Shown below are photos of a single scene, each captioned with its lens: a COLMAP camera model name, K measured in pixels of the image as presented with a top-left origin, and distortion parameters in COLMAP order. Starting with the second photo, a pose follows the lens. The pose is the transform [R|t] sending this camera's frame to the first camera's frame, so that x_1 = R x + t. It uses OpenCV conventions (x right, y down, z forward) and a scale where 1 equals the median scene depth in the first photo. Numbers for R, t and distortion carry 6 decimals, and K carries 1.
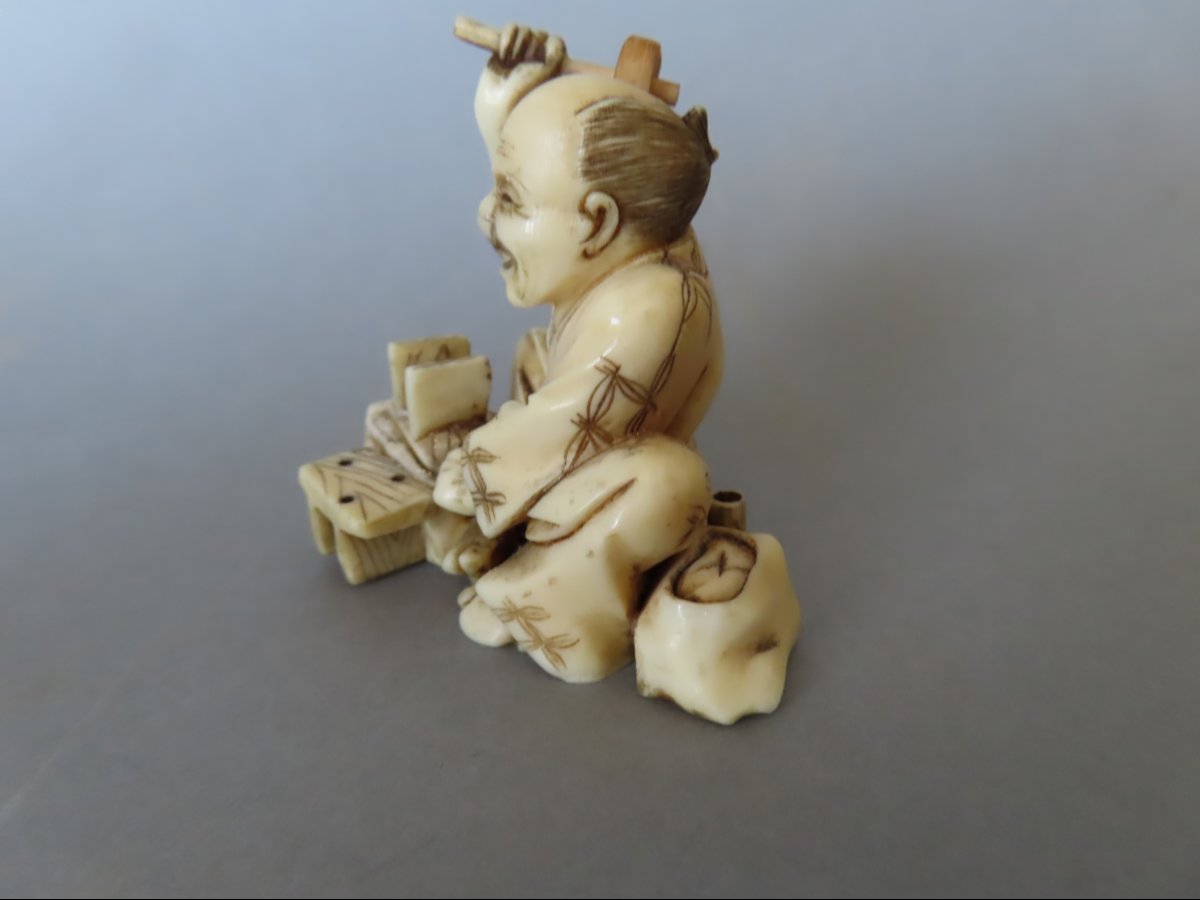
lens RADIAL K [[857.9, 0, 600.0], [0, 857.9, 450.0], [0, 0, 1]] dist [-0.002894, 0.000915]
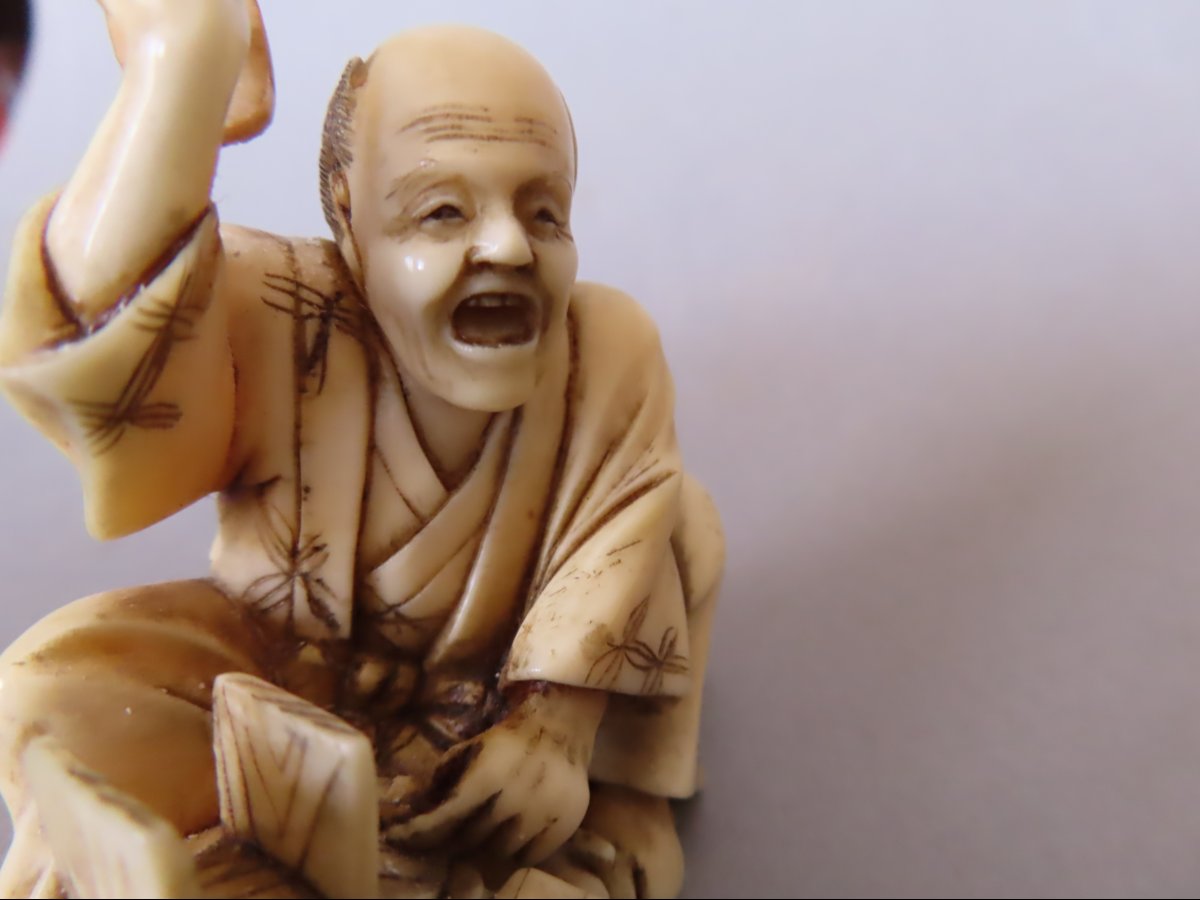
lens RADIAL K [[857.9, 0, 600.0], [0, 857.9, 450.0], [0, 0, 1]] dist [-0.002894, 0.000915]
pose [[-0.389990, -0.259541, 0.883485, -0.654050], [0.372143, 0.833185, 0.409037, -0.365165], [-0.842269, 0.488304, -0.228347, 1.113377]]
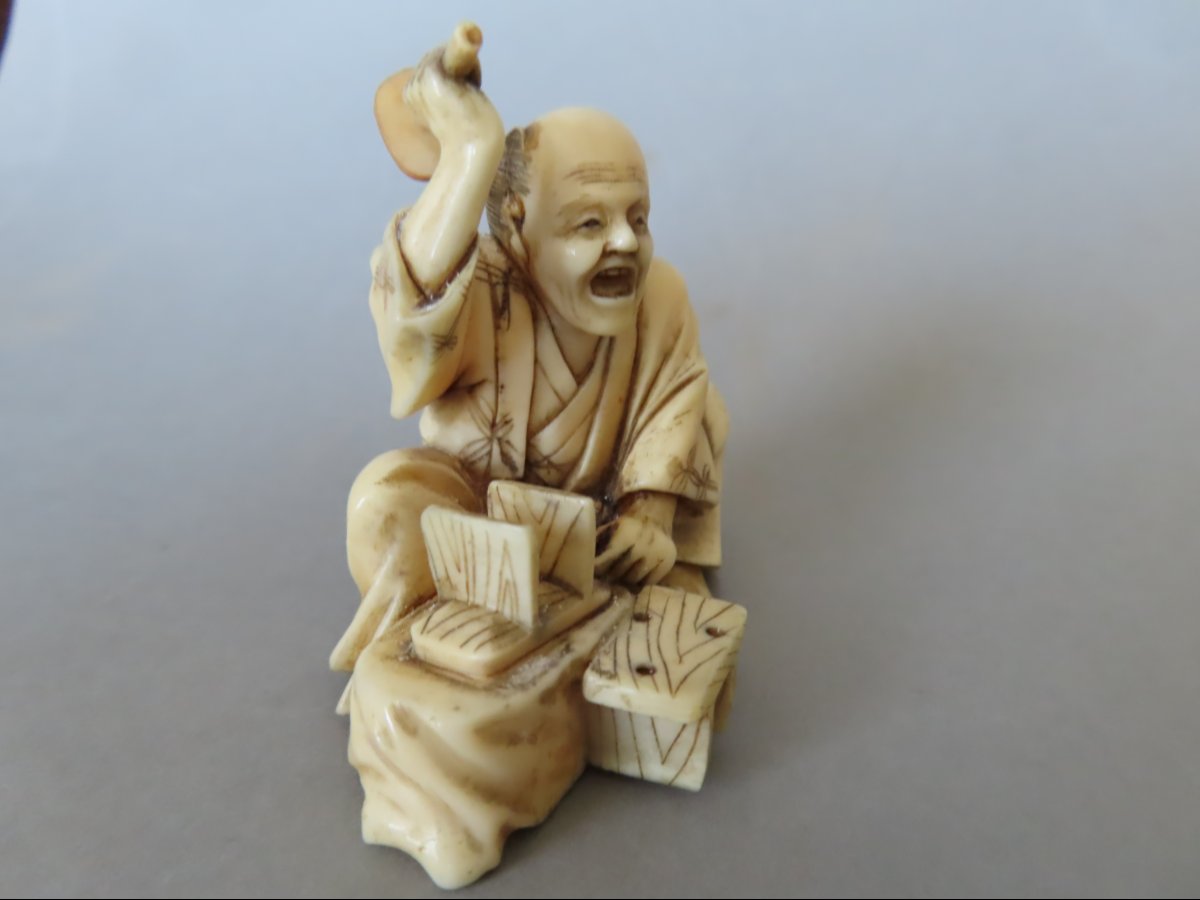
lens RADIAL K [[857.9, 0, 600.0], [0, 857.9, 450.0], [0, 0, 1]] dist [-0.002894, 0.000915]
pose [[-0.485606, -0.294230, 0.823174, -0.966646], [0.369652, 0.784211, 0.498368, -0.577597], [-0.792177, 0.546299, -0.272055, 1.387112]]
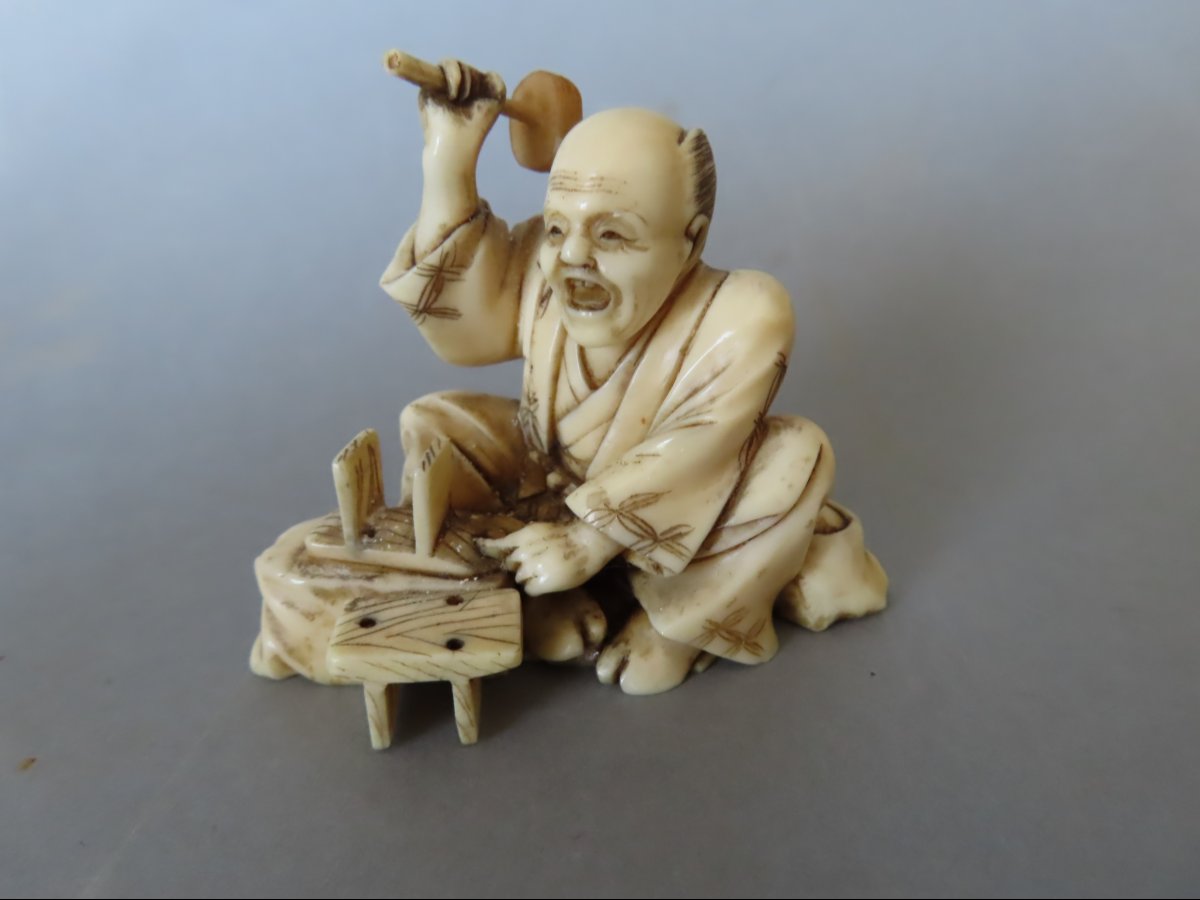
lens RADIAL K [[857.9, 0, 600.0], [0, 857.9, 450.0], [0, 0, 1]] dist [-0.002894, 0.000915]
pose [[0.574056, -0.333144, 0.747981, -0.867630], [0.360988, 0.922893, 0.133999, -0.192471], [-0.734947, 0.193089, 0.650053, 0.400288]]
